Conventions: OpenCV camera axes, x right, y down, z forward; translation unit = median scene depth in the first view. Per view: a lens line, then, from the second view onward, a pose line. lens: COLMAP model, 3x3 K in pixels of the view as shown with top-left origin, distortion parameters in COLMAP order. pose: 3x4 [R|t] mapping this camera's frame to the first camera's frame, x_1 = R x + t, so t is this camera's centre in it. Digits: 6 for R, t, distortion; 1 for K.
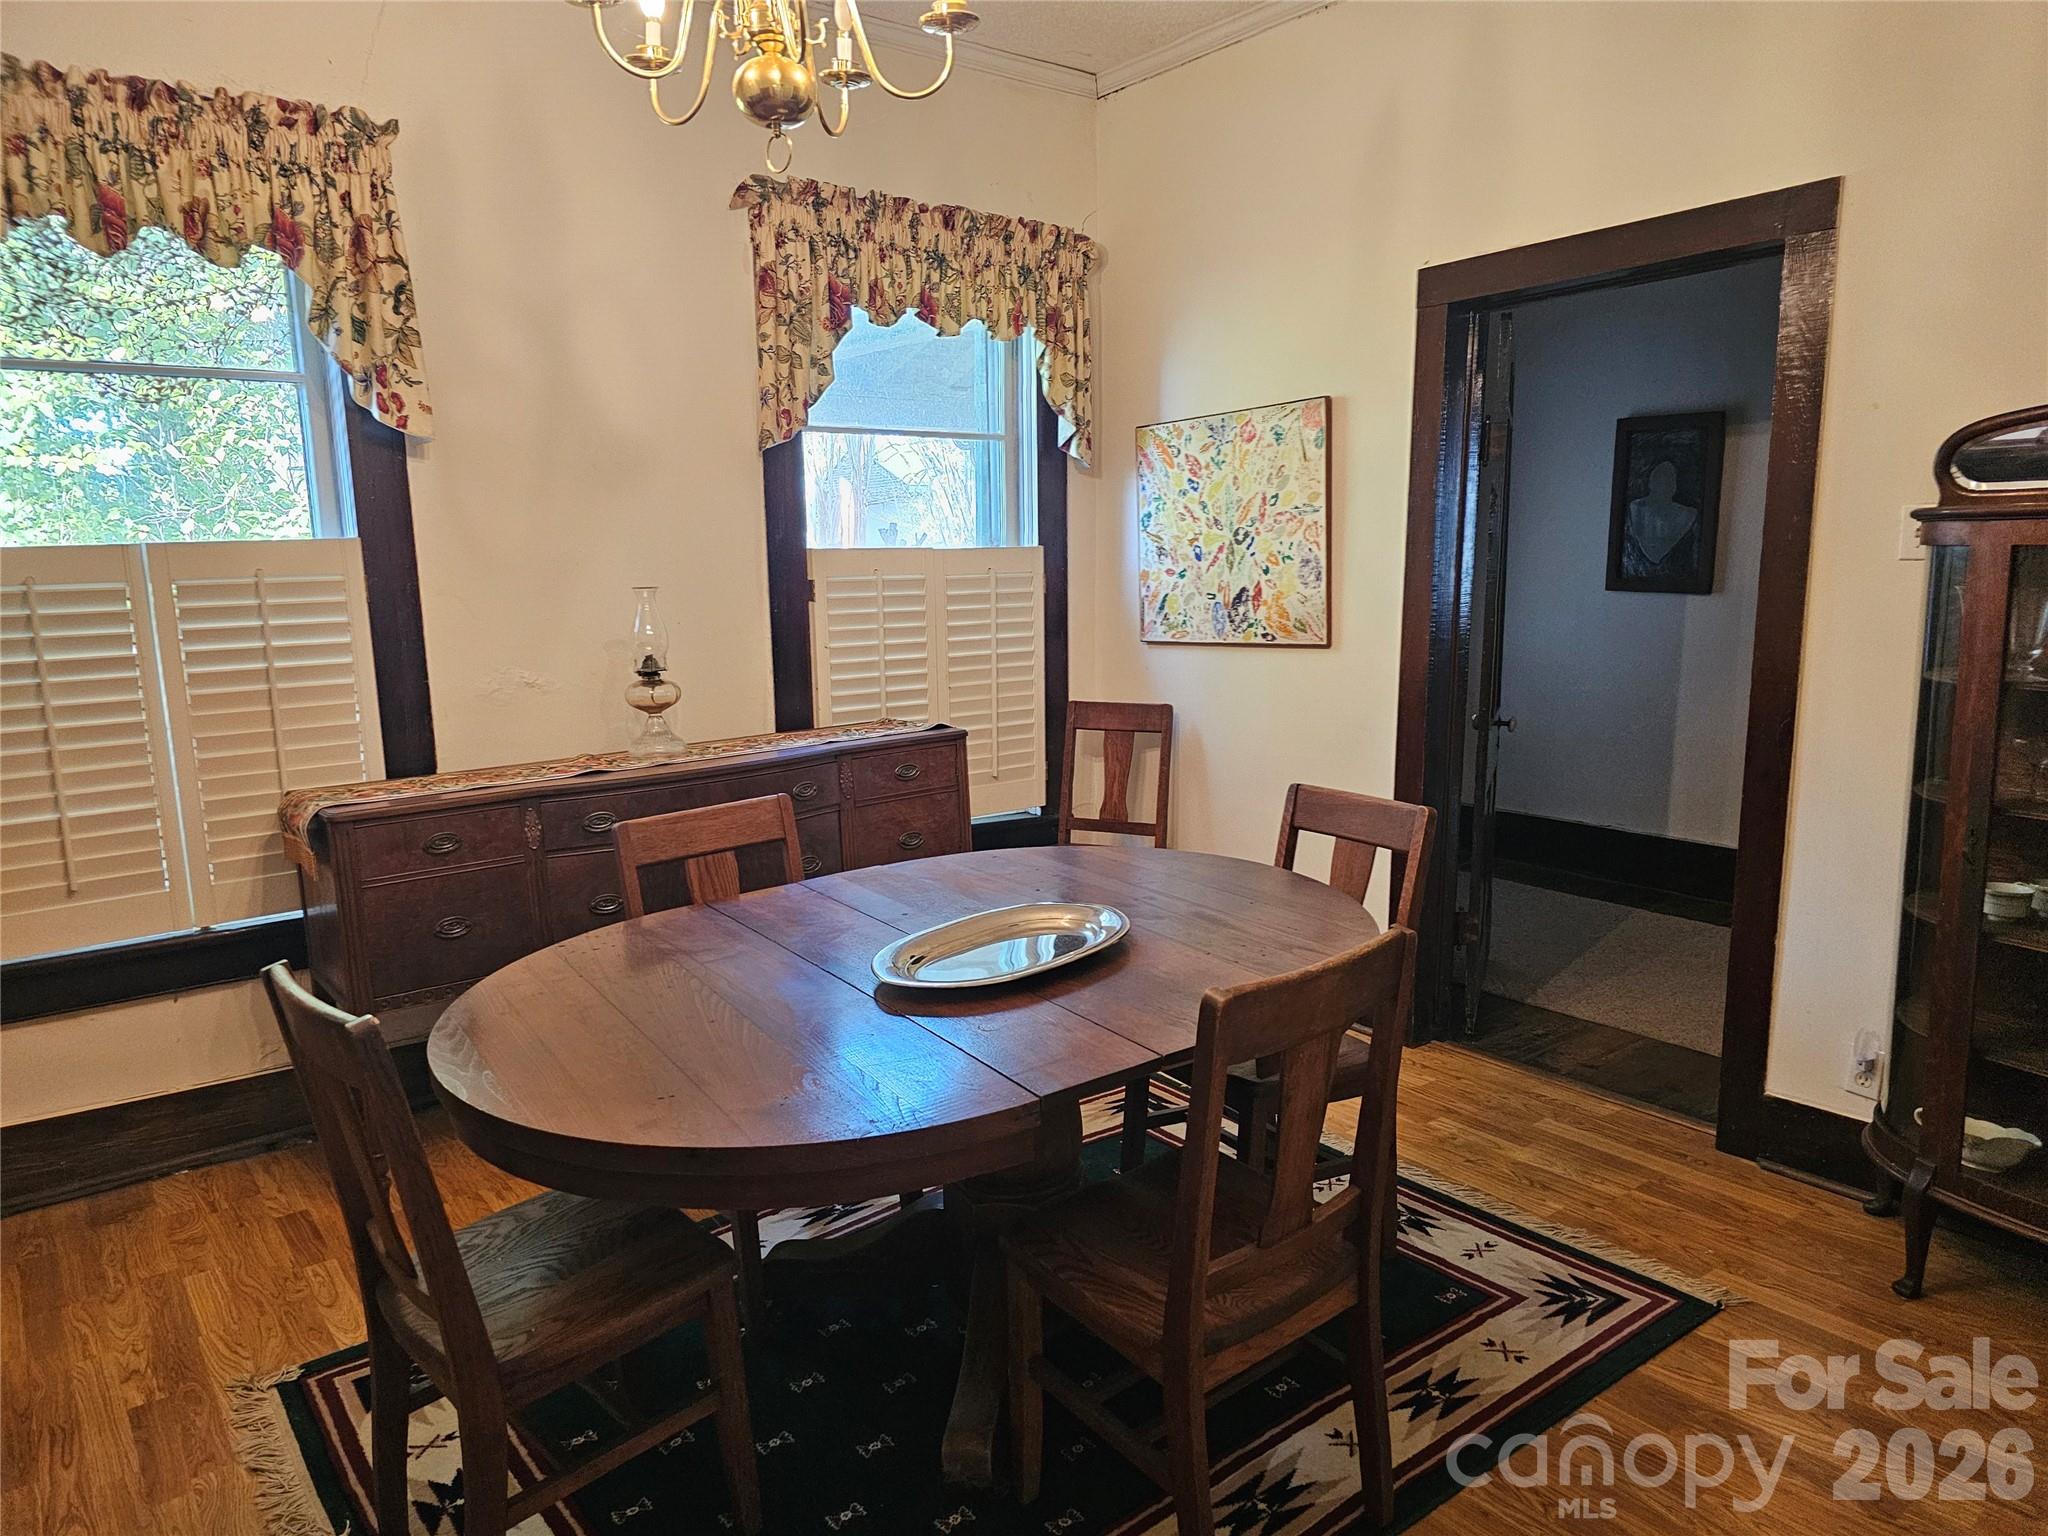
lens RADIAL K [[1346.3, 0, 1037.8], [0, 1346.3, 778.2], [0, 0, 1]] dist [0.005648, -0.002629]
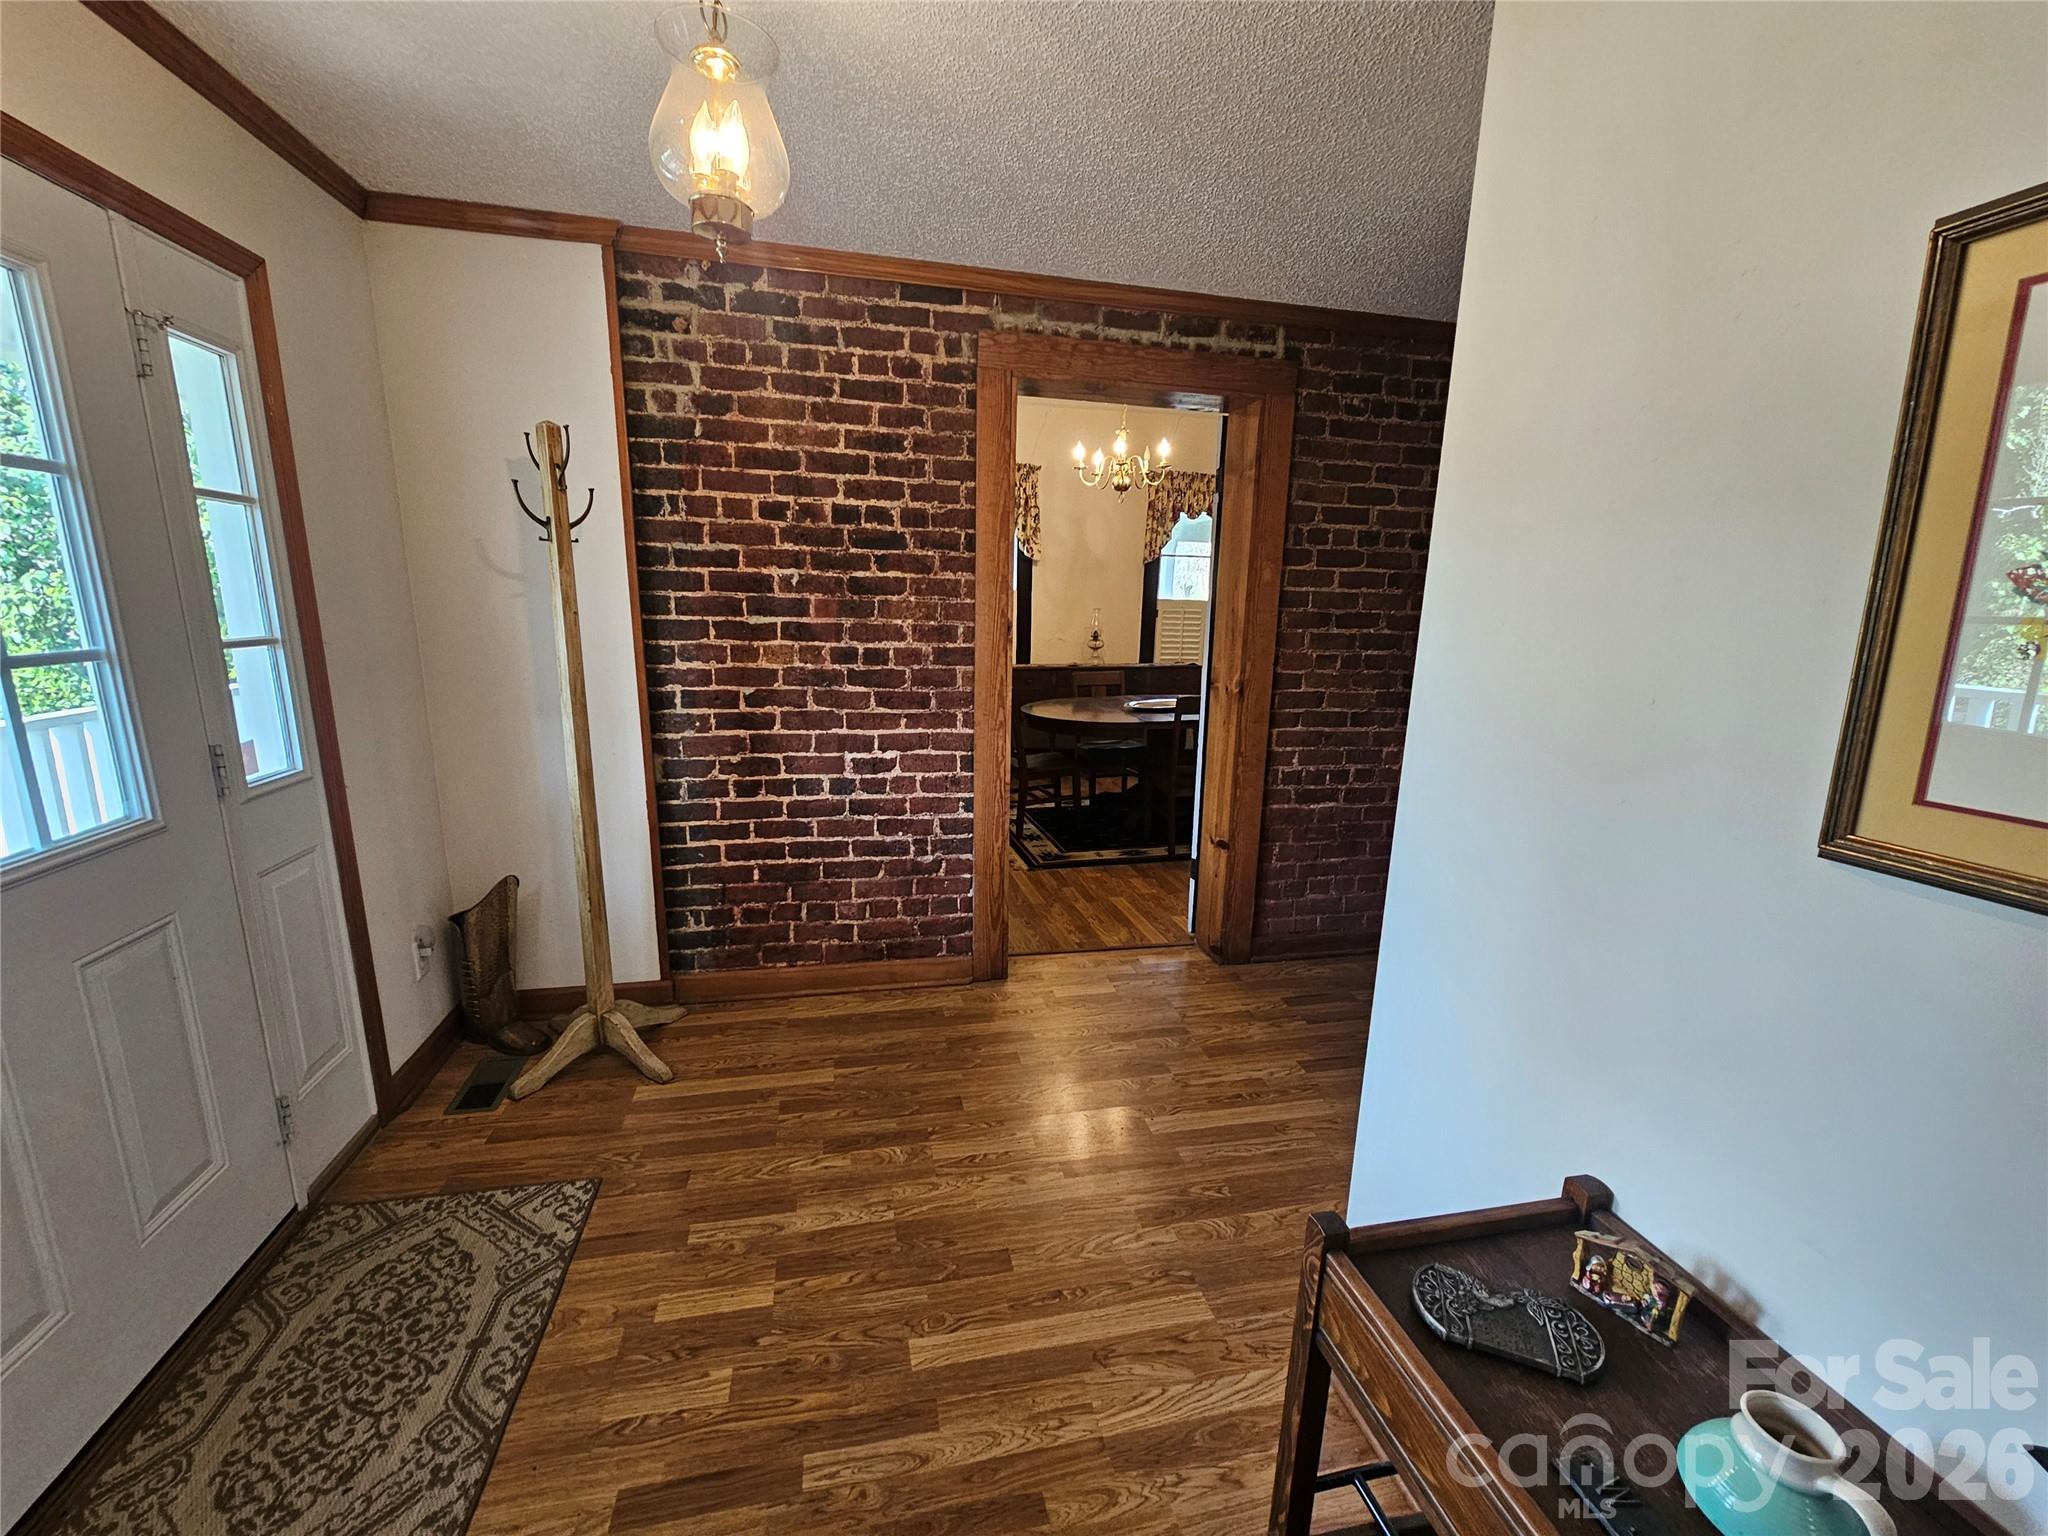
lens RADIAL K [[834.0, 0, 1026.8], [0, 834.0, 768.9], [0, 0, 1]] dist [-0.000989, -0.000626]
pose [[0.904263, 0.124027, -0.408565, 0.384412], [-0.112603, 0.992278, 0.052003, 0.141446], [0.411860, -0.001019, 0.911246, -0.801436]]
